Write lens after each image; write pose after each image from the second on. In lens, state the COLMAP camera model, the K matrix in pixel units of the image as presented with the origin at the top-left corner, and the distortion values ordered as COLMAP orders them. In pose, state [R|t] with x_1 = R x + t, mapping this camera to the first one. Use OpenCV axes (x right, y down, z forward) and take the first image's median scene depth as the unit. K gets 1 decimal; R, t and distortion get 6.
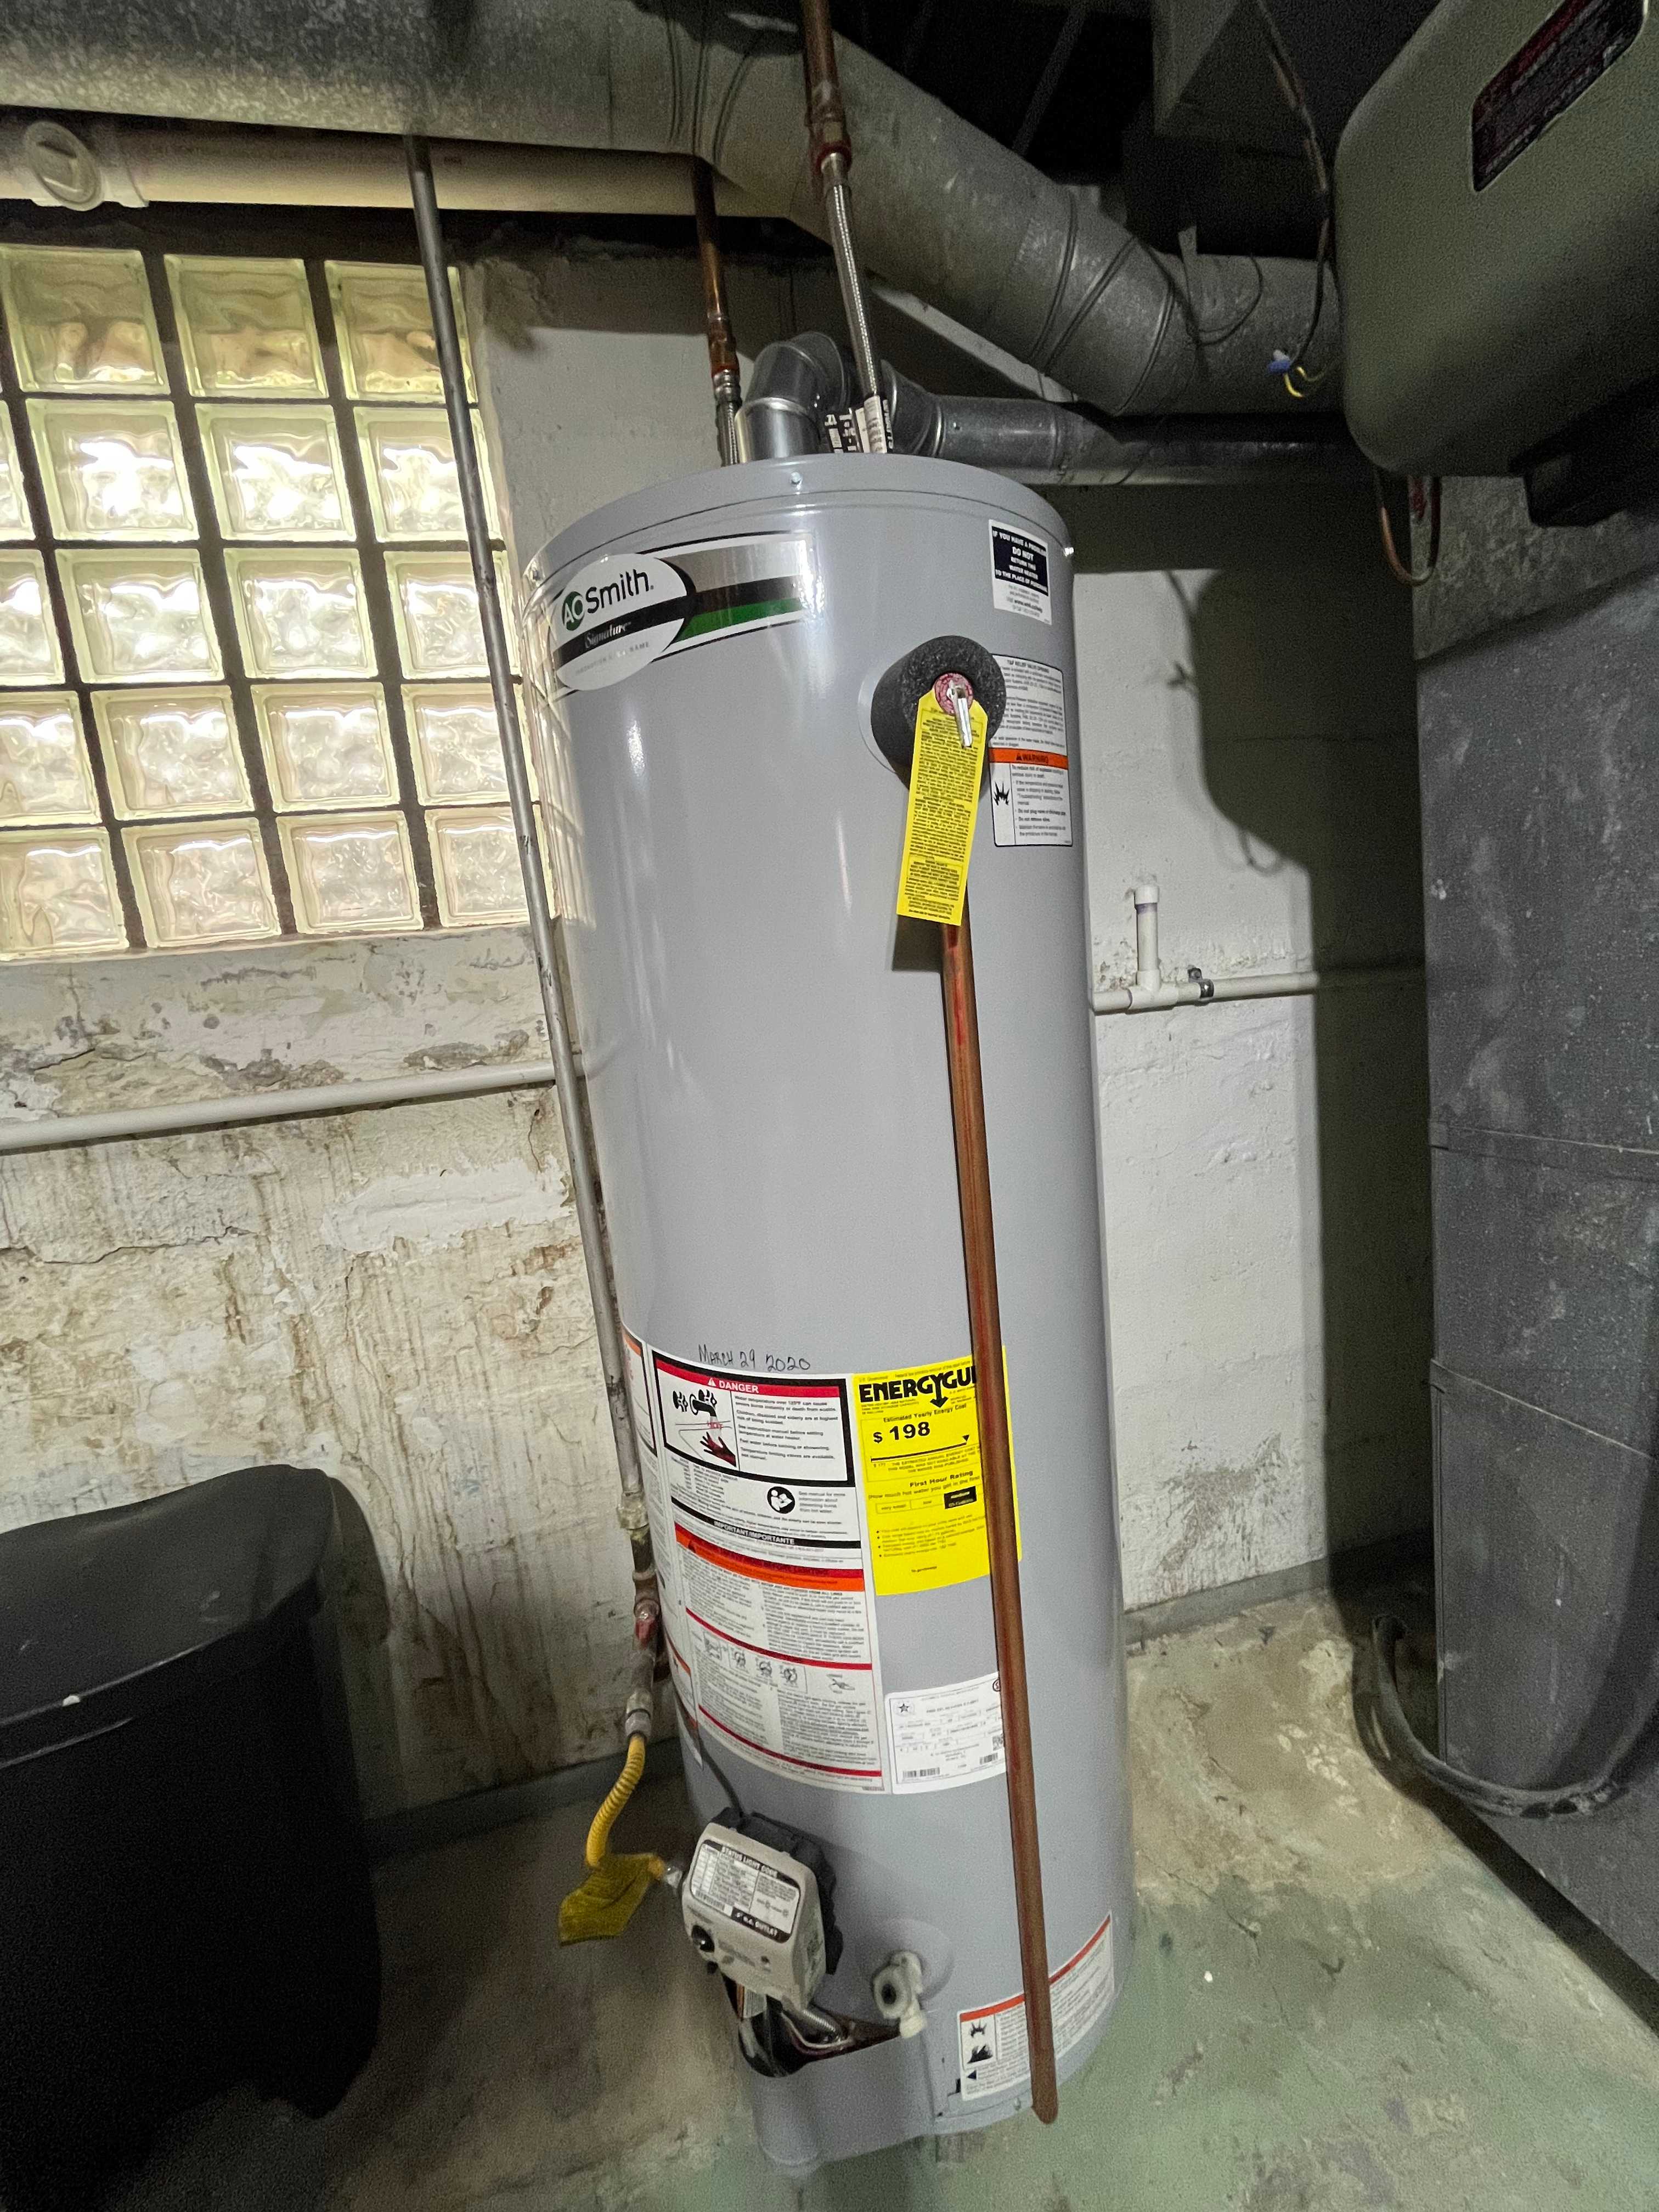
lens RADIAL K [[901.6, 0, 833.6], [0, 901.6, 1108.8], [0, 0, 1]] dist [-0.001908, -0.000120]
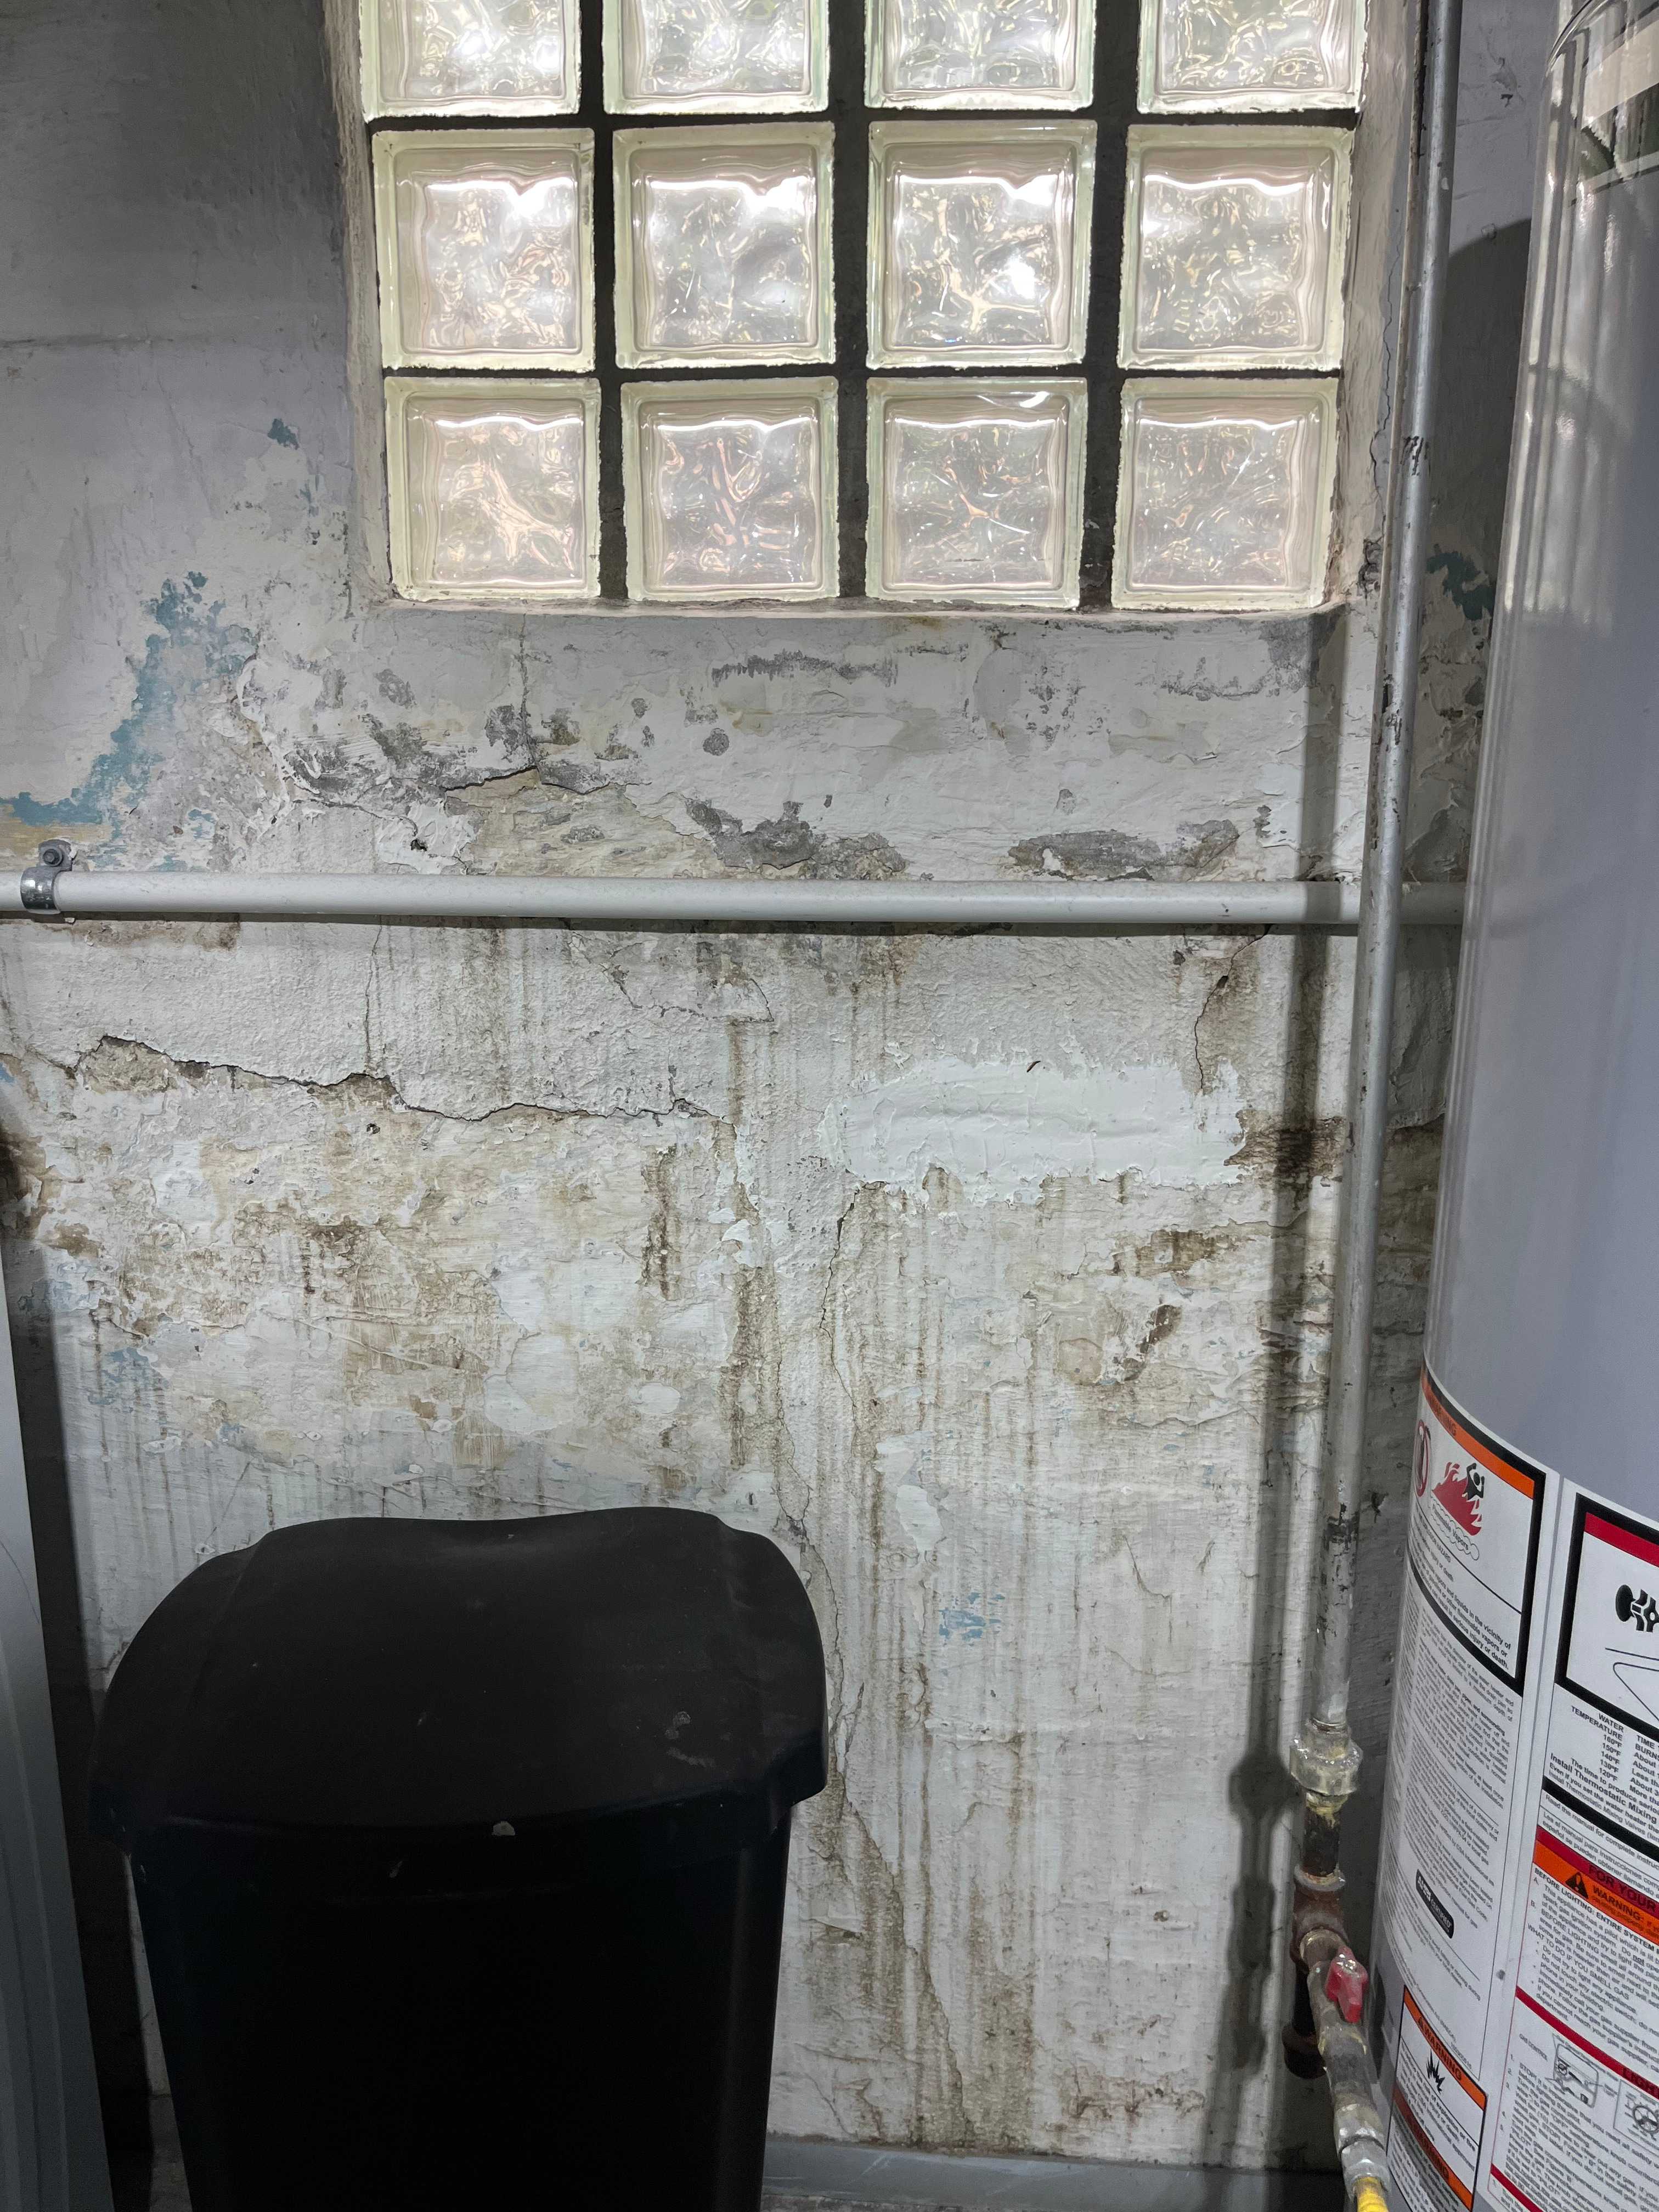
lens RADIAL K [[1686.4, 0, 819.2], [0, 1686.4, 1115.6], [0, 0, 1]] dist [0.100077, -0.153254]
pose [[0.945376, 0.171145, -0.277442, -0.277496], [-0.150152, 0.984050, 0.095389, 0.023180], [0.289342, -0.048520, 0.955995, -0.021498]]
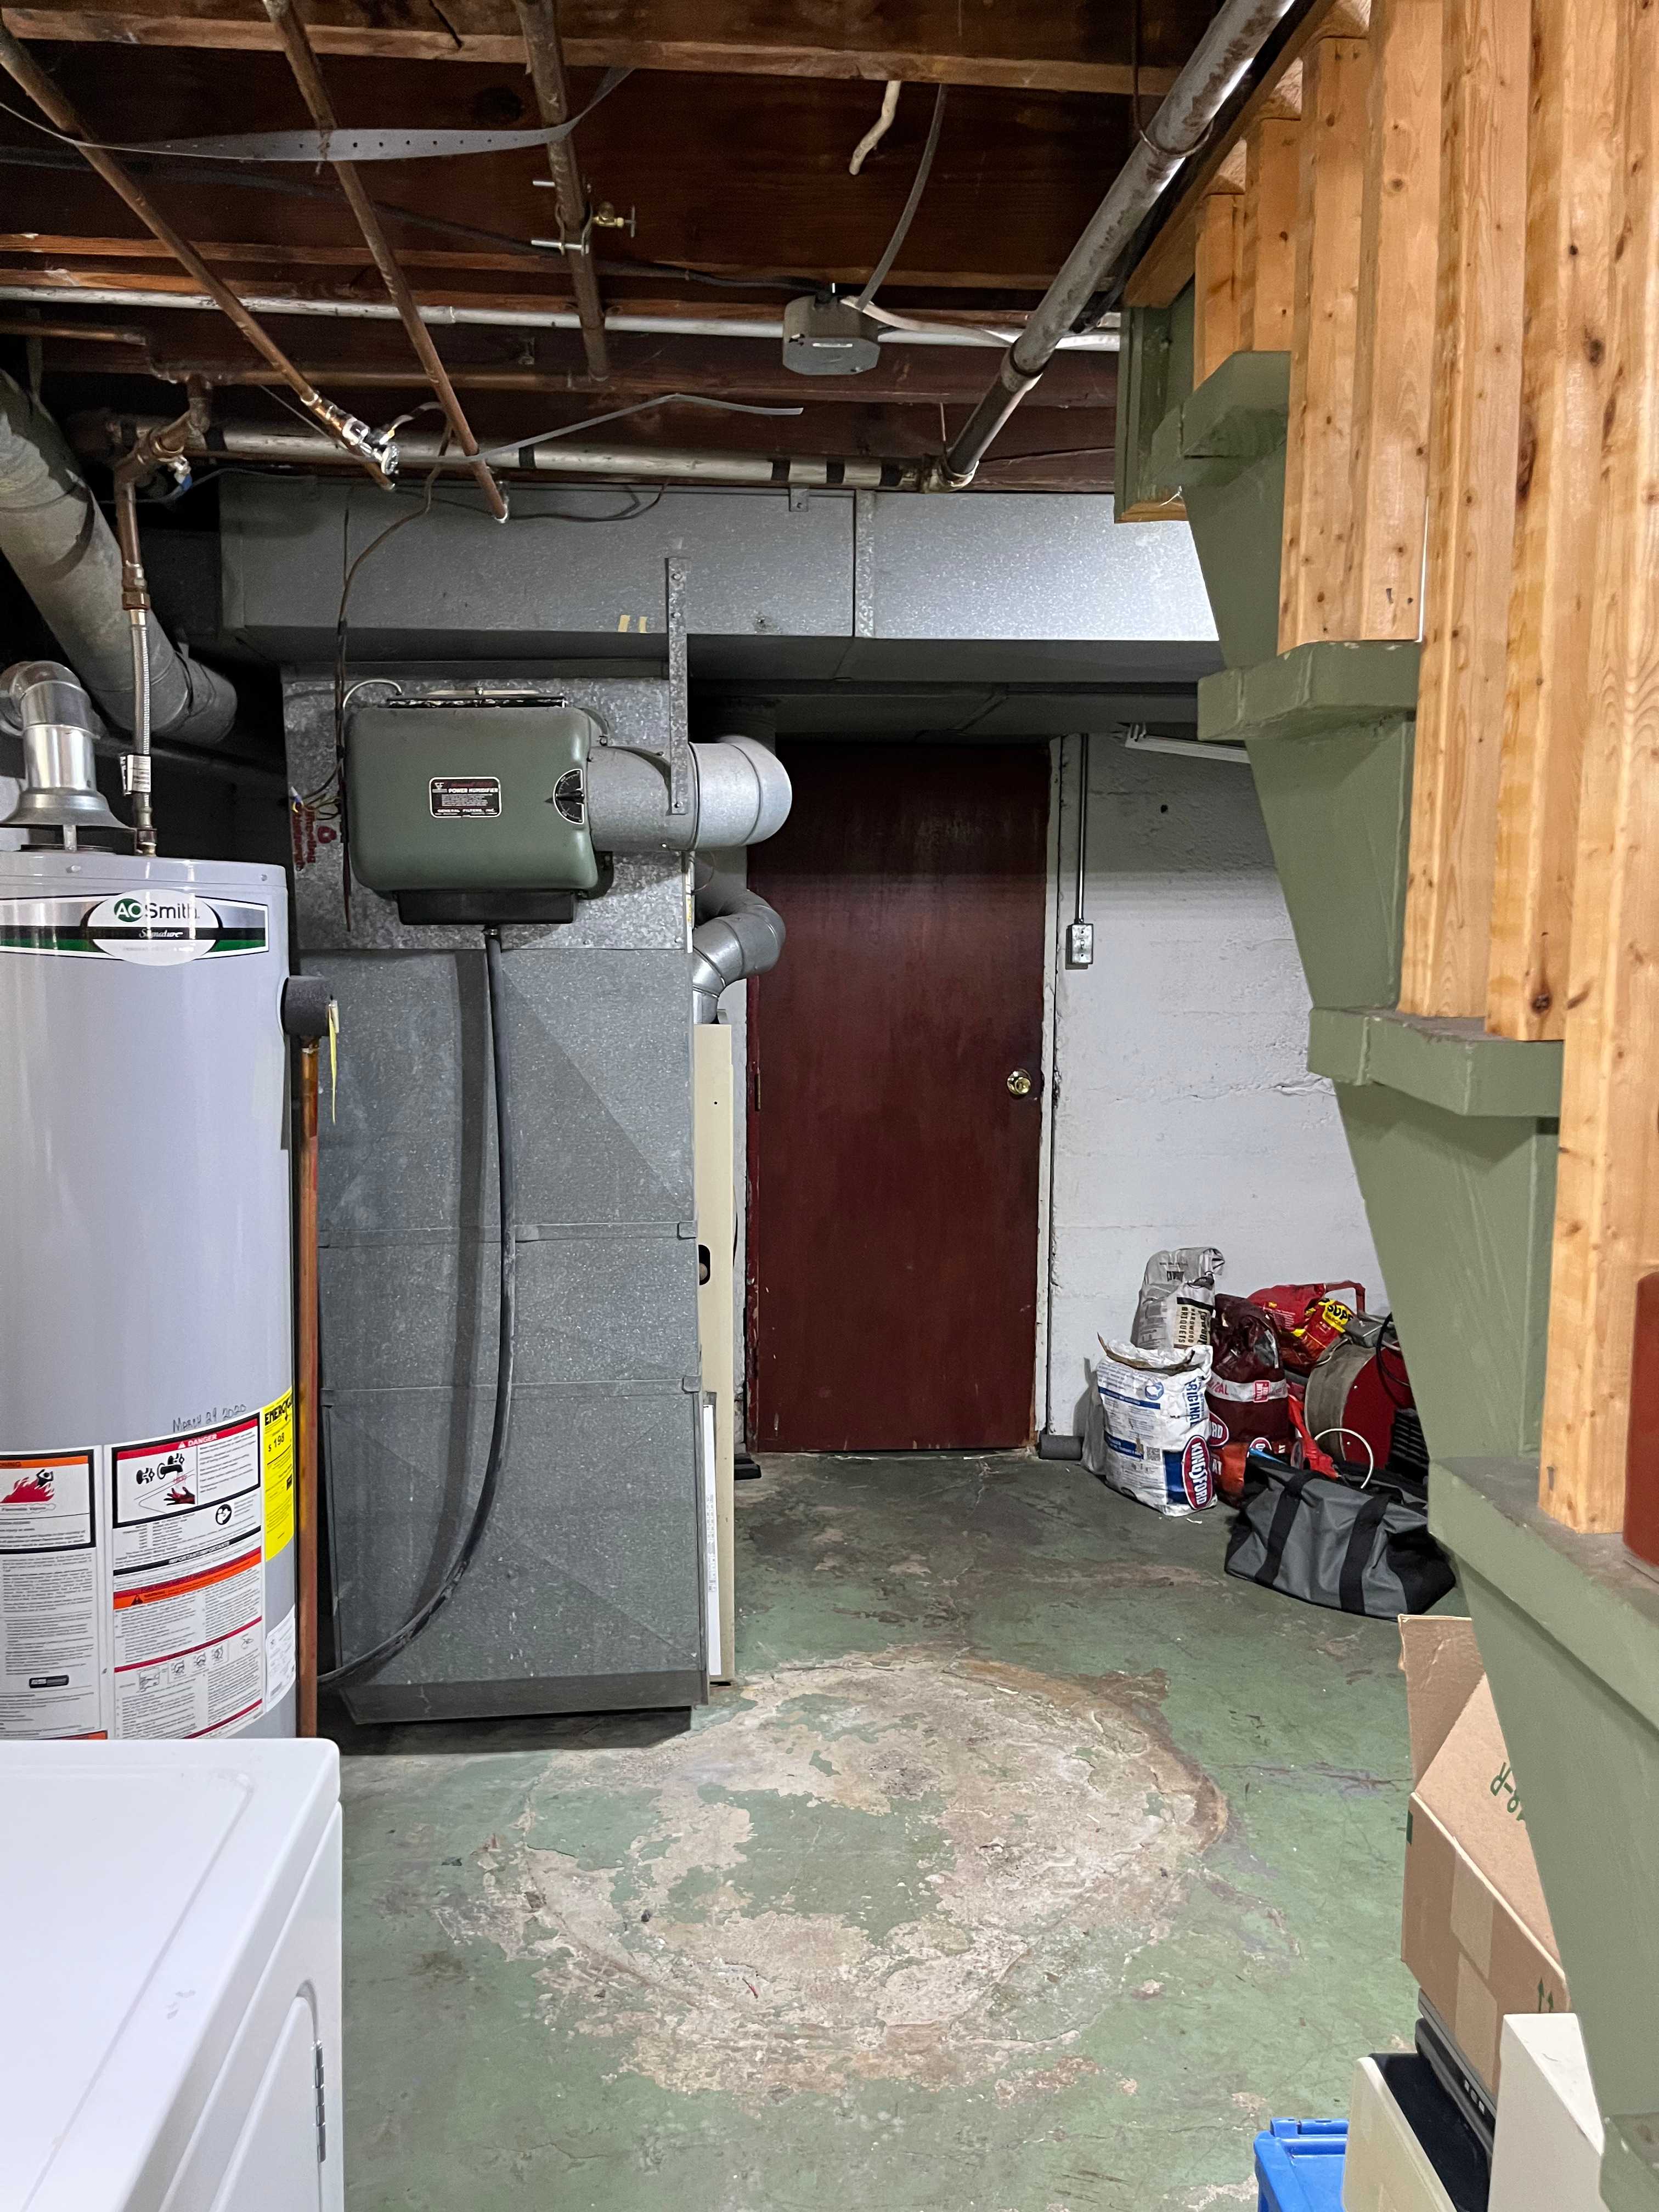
lens RADIAL K [[1660.2, 0, 834.0], [0, 1660.2, 1117.5], [0, 0, 1]] dist [0.037903, -0.003938]
pose [[0.167971, -0.007693, 0.985762, -1.742902], [0.125225, 0.992035, -0.013596, -0.025954], [-0.977806, 0.125726, 0.167596, -0.332937]]
